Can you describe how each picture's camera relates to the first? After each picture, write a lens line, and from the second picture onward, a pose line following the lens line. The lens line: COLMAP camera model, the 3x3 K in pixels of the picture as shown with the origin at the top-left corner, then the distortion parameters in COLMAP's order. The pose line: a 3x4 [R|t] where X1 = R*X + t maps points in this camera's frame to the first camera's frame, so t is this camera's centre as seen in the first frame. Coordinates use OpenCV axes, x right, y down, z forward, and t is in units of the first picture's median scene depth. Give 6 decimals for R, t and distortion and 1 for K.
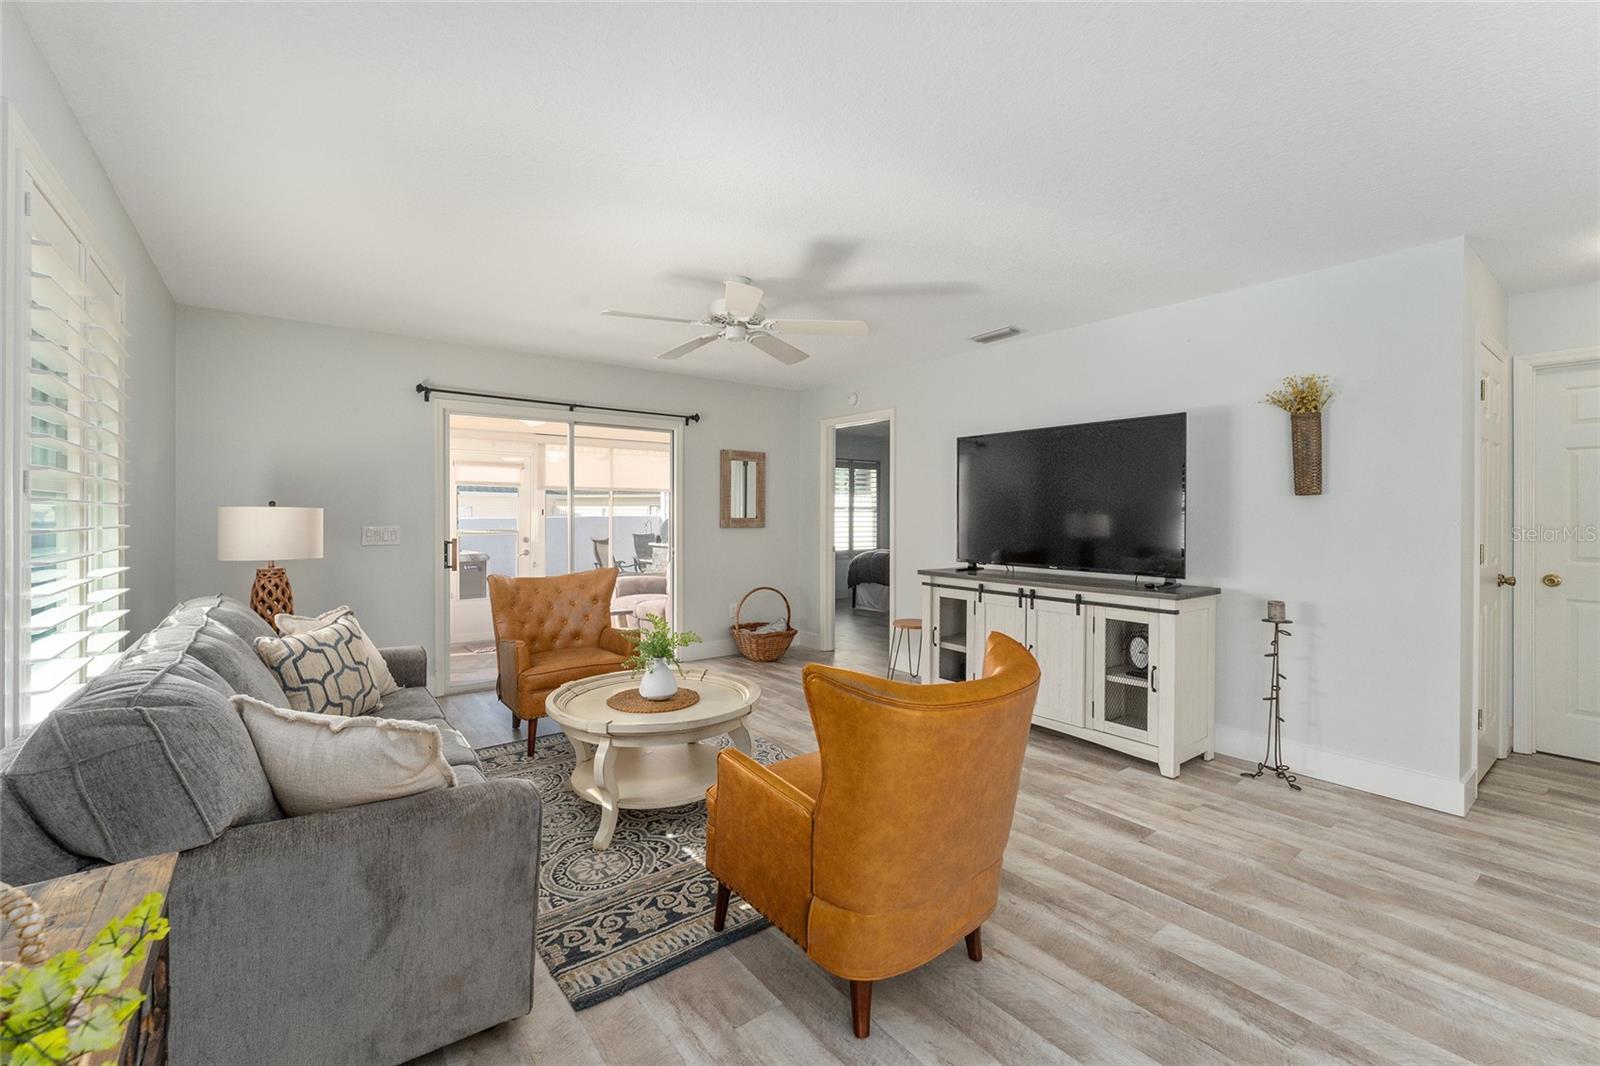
lens RADIAL K [[673.6, 0, 790.6], [0, 673.6, 516.2], [0, 0, 1]] dist [-0.004570, -0.000143]
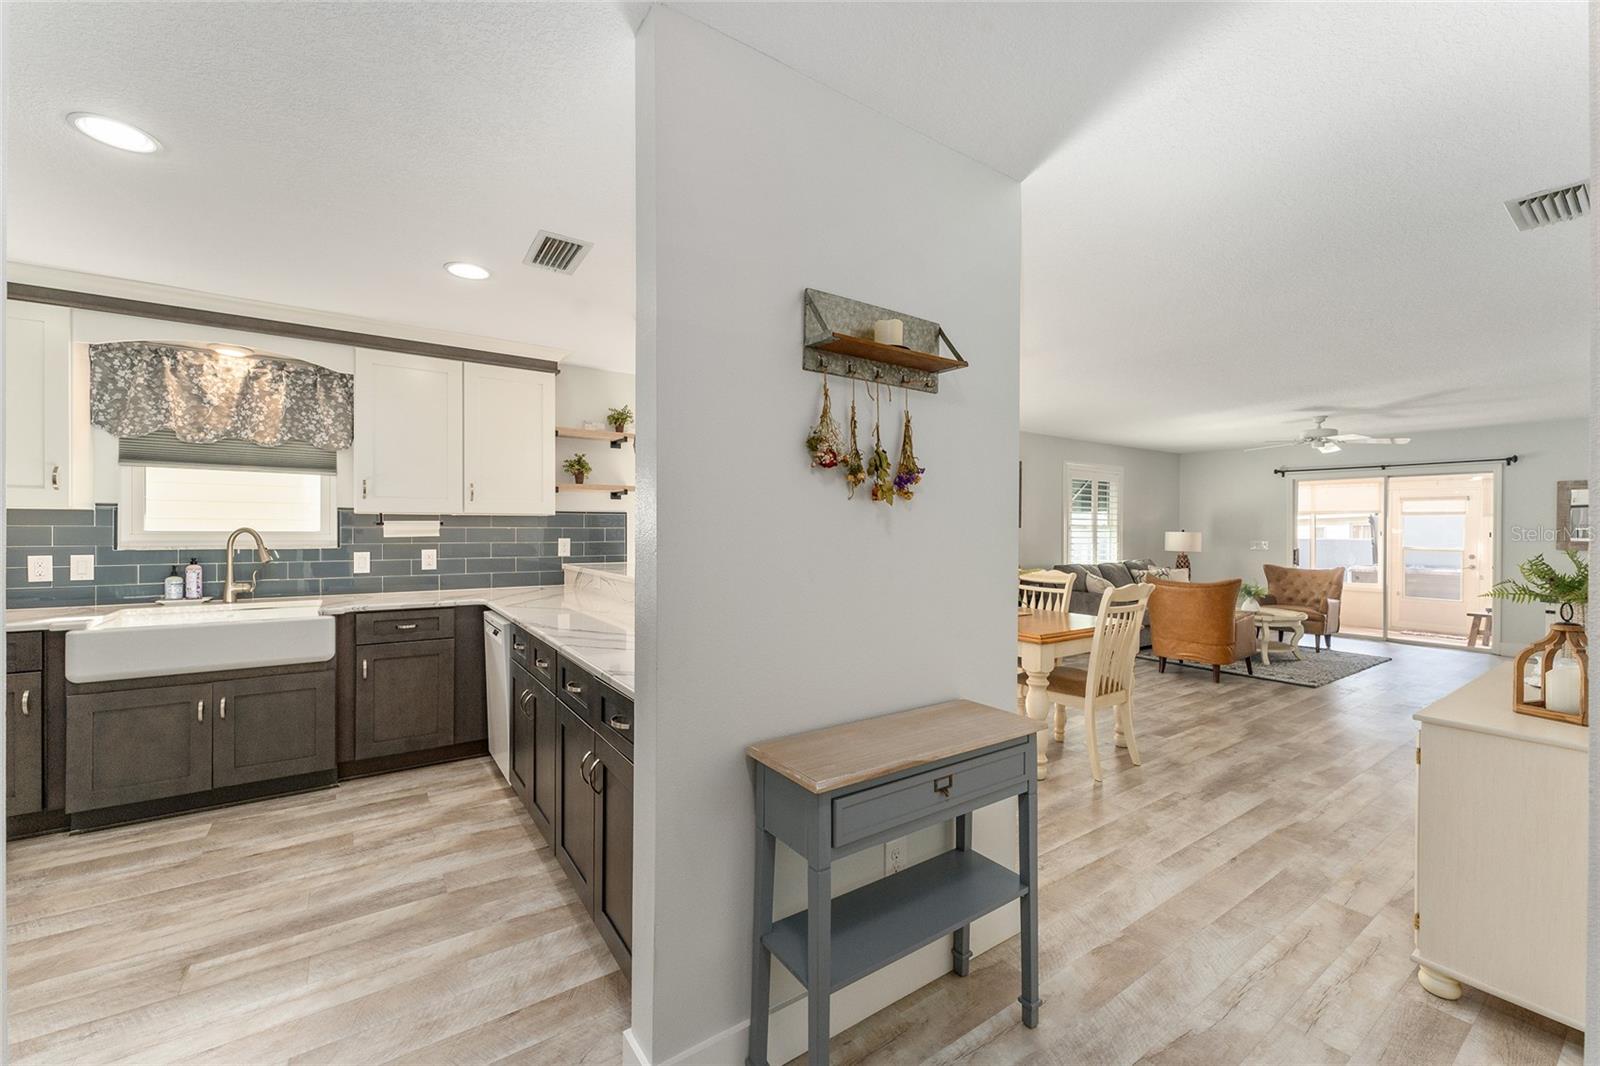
lens RADIAL K [[638.2, 0, 789.4], [0, 638.2, 531.8], [0, 0, 1]] dist [0.000091, 0.000212]
pose [[-0.048432, 0.003170, -0.998821, 1.762163], [-0.008679, 0.999956, 0.003594, -0.009040], [0.998789, 0.008843, -0.048403, -0.430077]]
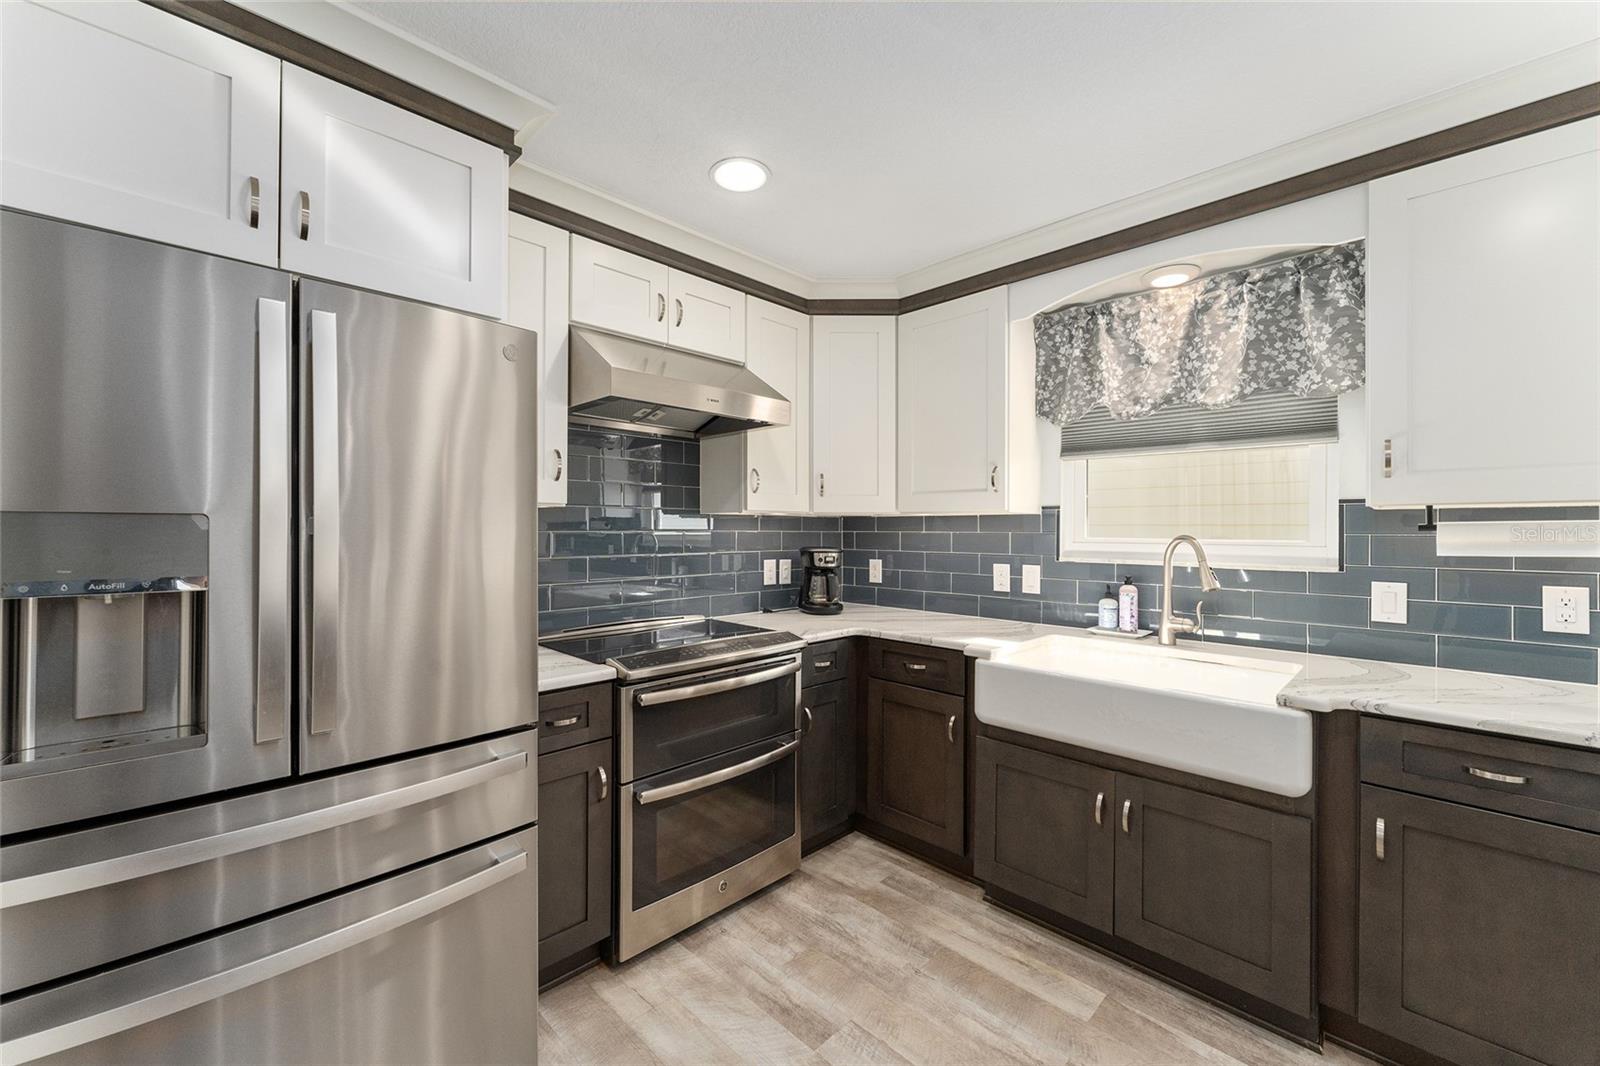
lens RADIAL K [[638.2, 0, 788.3], [0, 638.2, 529.2], [0, 0, 1]] dist [0.000091, 0.000212]
pose [[-0.990820, -0.007343, -0.134988, 1.325185], [-0.007666, 0.999969, 0.001873, -0.008705], [0.134971, 0.002891, -0.990845, -0.714255]]
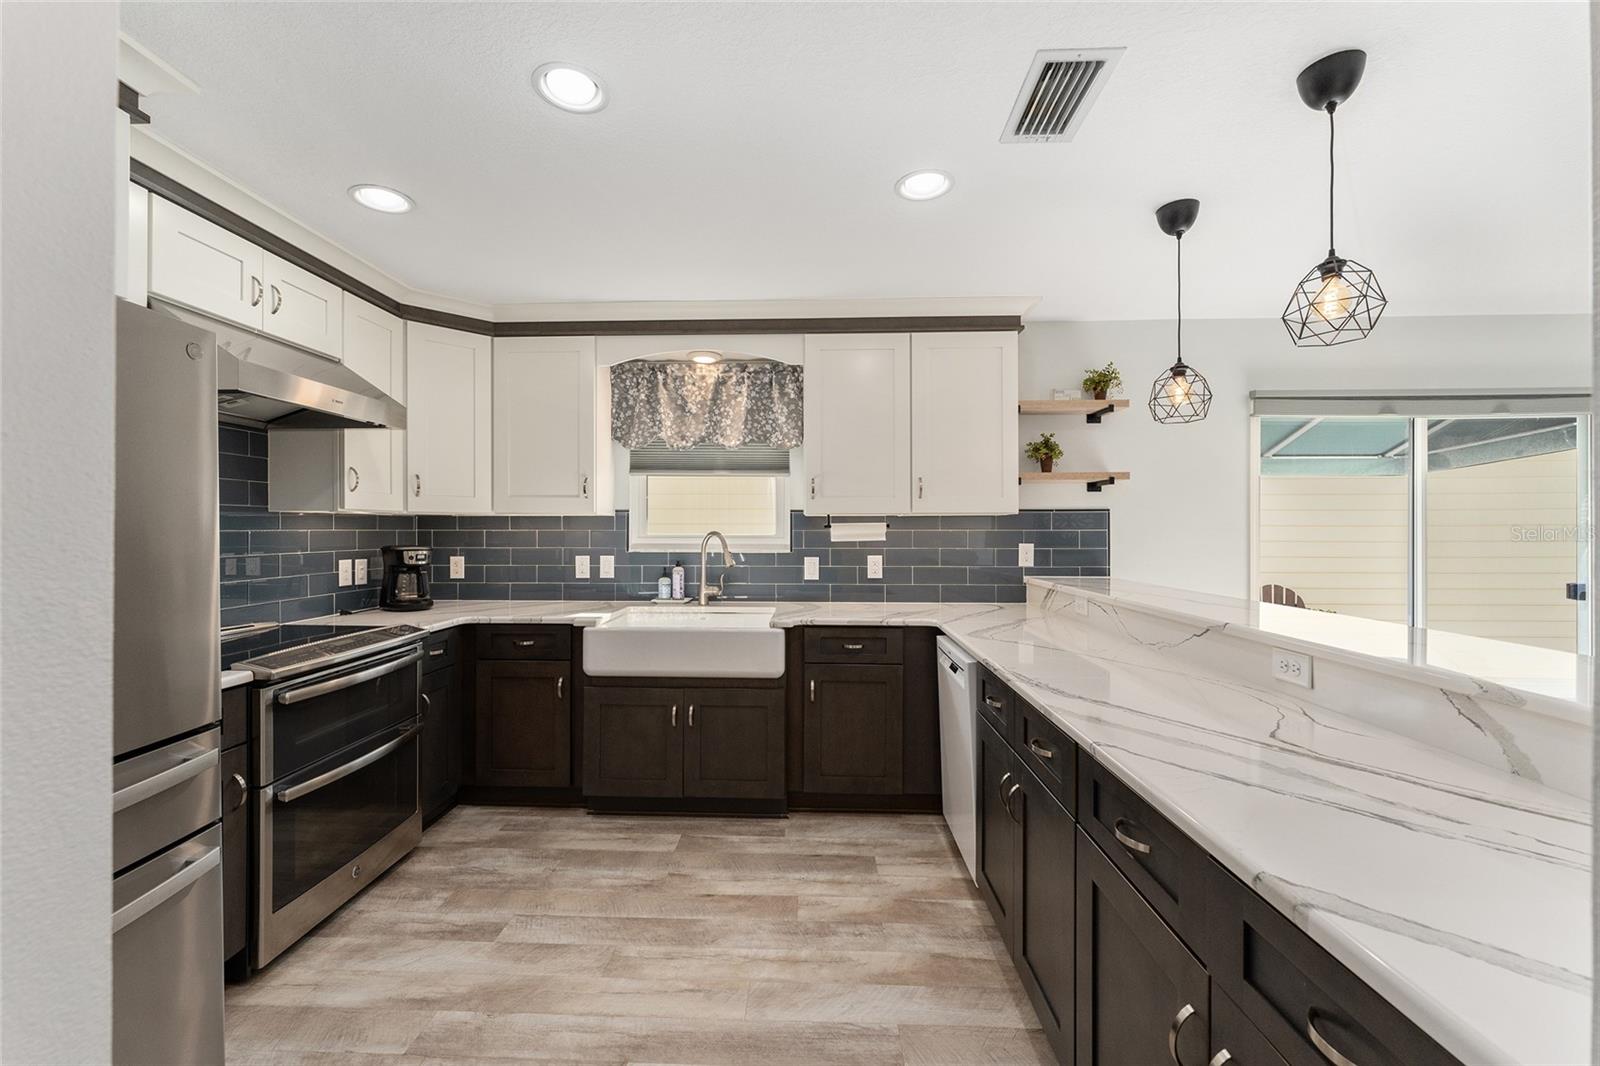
lens RADIAL K [[638.2, 0, 791.3], [0, 638.2, 531.0], [0, 0, 1]] dist [0.000091, 0.000212]
pose [[-0.632262, -0.001584, -0.774753, 1.519049], [-0.004911, 0.999986, 0.001964, -0.007708], [0.774739, 0.005046, -0.632261, -0.592924]]
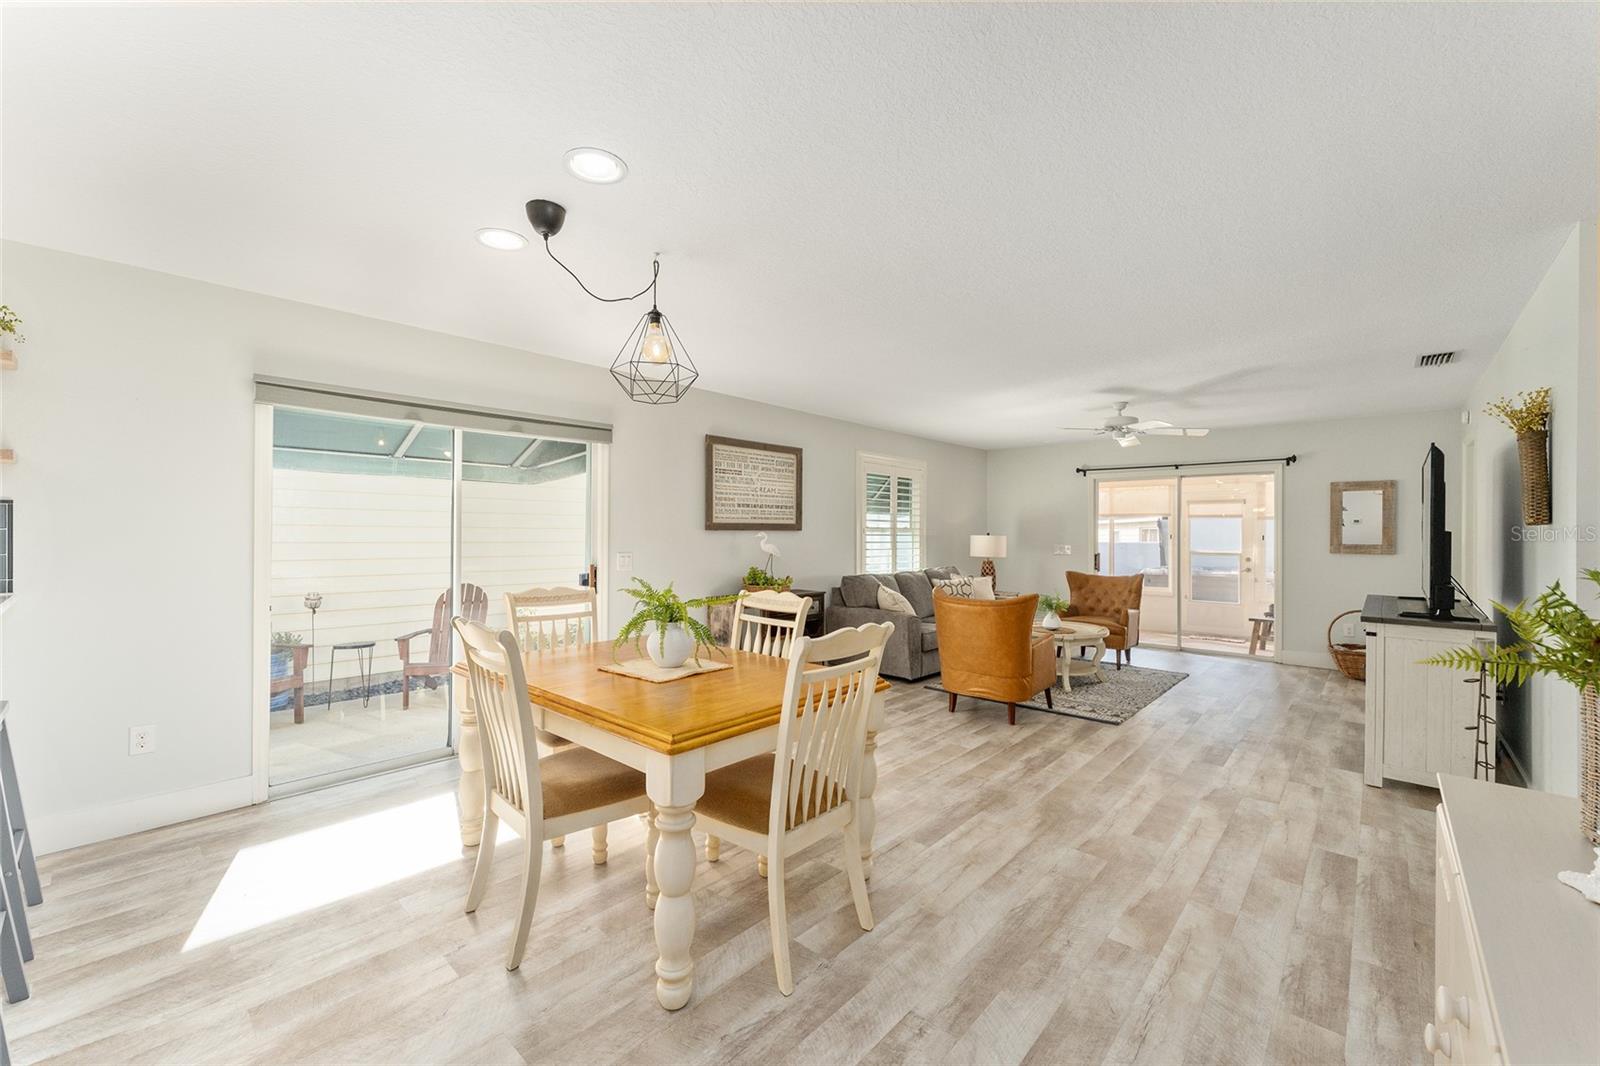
lens RADIAL K [[638.2, 0, 792.9], [0, 638.2, 531.4], [0, 0, 1]] dist [0.000091, 0.000212]
pose [[0.178147, -0.003721, -0.983997, 1.301987], [-0.007943, 0.999955, -0.005219, -0.009796], [0.983972, 0.008746, 0.178109, -0.102801]]
